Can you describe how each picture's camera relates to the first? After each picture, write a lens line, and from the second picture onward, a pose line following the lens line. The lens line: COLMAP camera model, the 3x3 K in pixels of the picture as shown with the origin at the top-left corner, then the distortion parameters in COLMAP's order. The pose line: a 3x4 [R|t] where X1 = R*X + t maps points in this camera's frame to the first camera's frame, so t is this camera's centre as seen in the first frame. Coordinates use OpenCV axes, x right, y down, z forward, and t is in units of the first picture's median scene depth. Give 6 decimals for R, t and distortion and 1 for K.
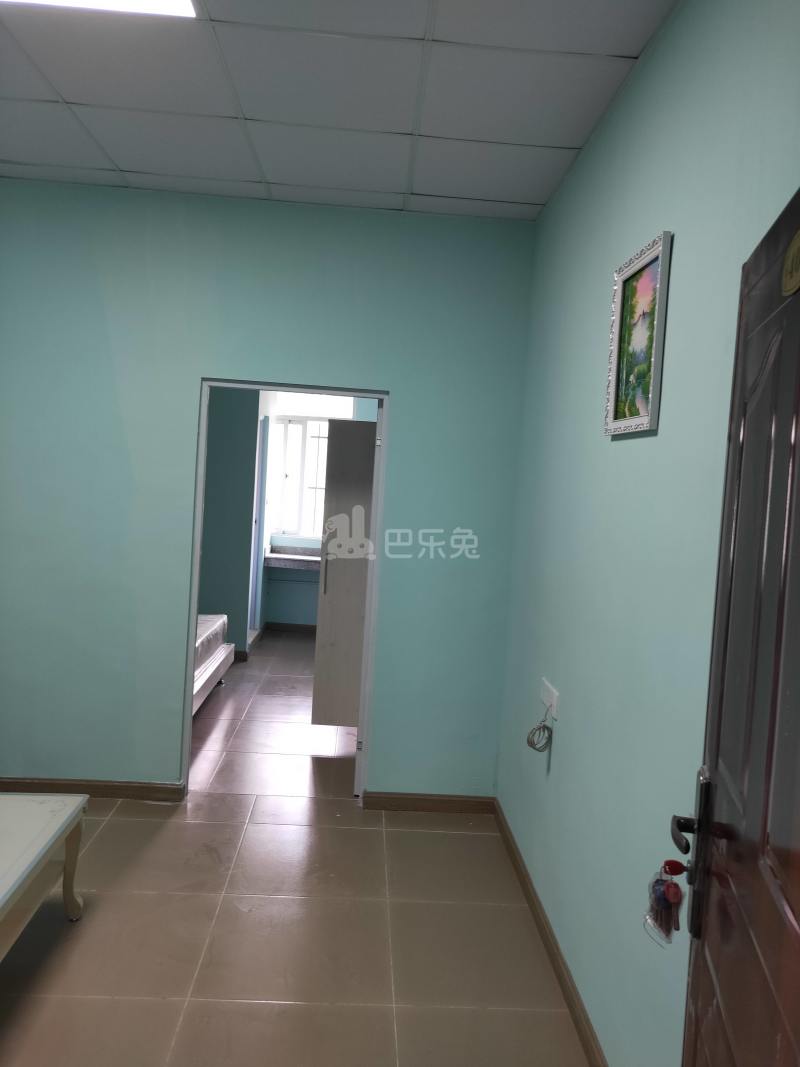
lens RADIAL K [[808.0, 0, 400.0], [0, 808.0, 533.5], [0, 0, 1]] dist [0.057651, -0.061556]
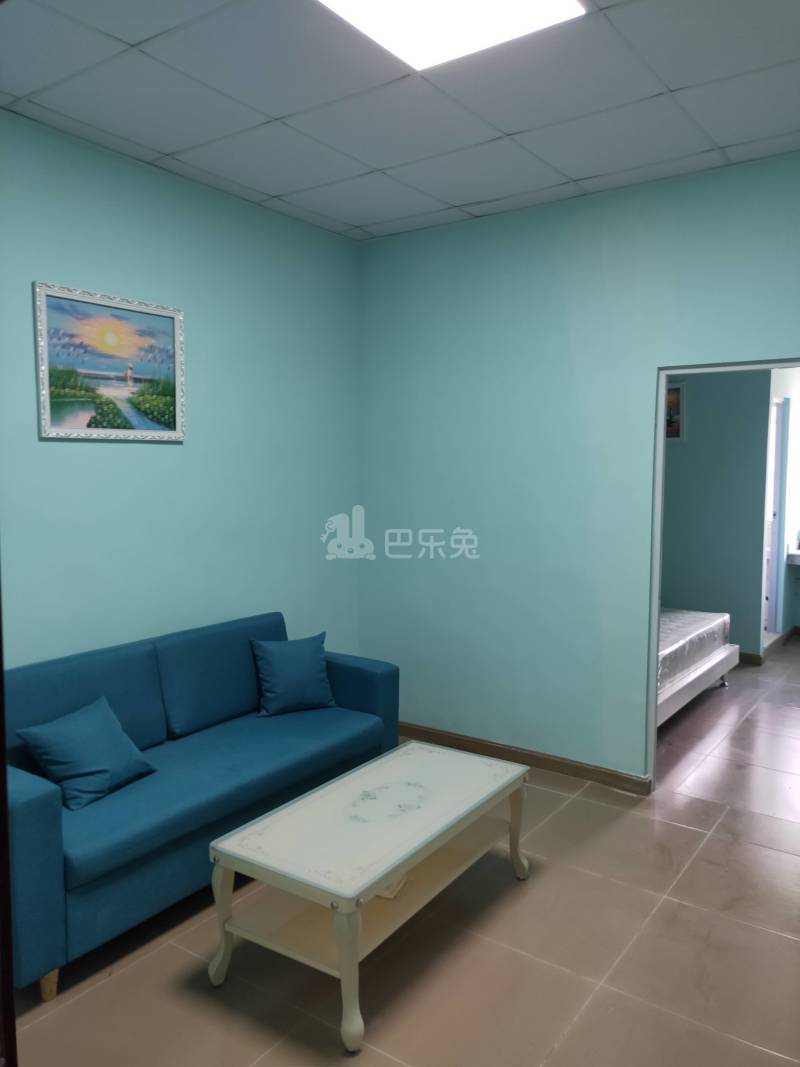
lens RADIAL K [[805.5, 0, 400.0], [0, 805.5, 533.5], [0, 0, 1]] dist [0.091164, -0.068814]
pose [[0.787401, -0.010030, -0.616360, 0.072730], [0.011597, 0.999932, -0.001456, 0.004137], [0.616333, -0.006002, 0.787463, 0.018655]]
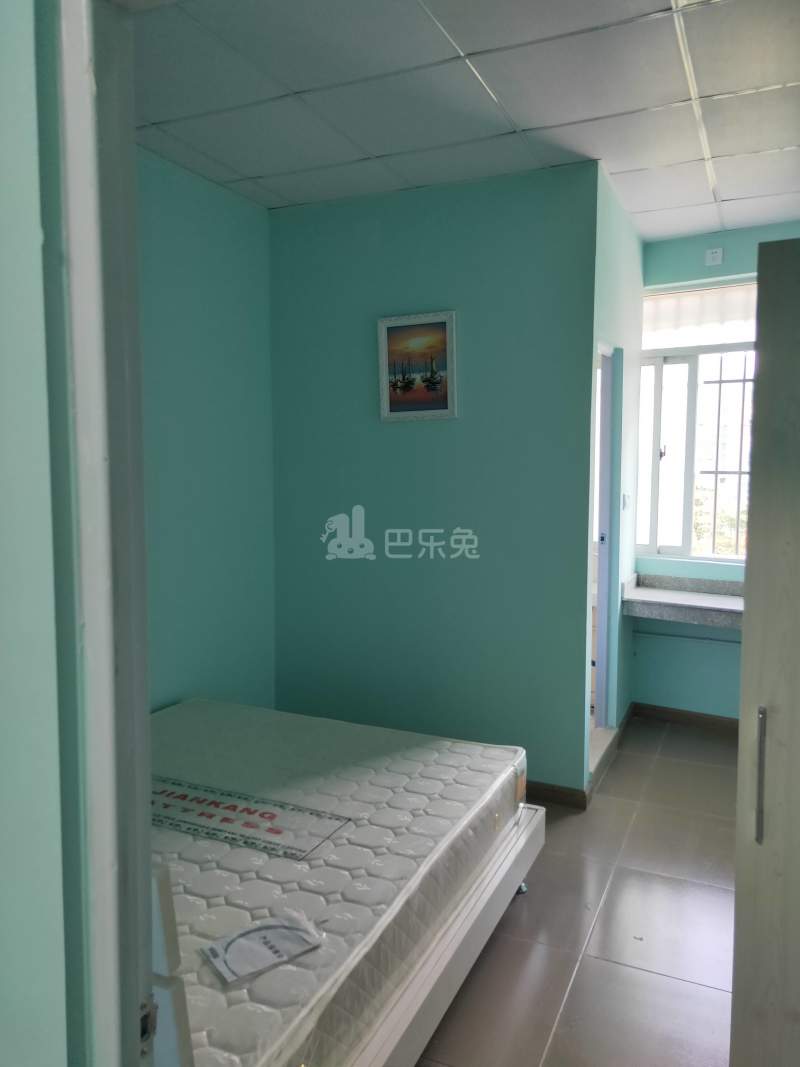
lens RADIAL K [[808.0, 0, 400.0], [0, 808.0, 533.5], [0, 0, 1]] dist [0.057651, -0.061556]
pose [[0.888544, -0.019784, -0.458365, -0.057223], [0.027904, 0.999551, 0.010949, -0.036499], [0.457942, -0.022519, 0.888697, 0.551980]]
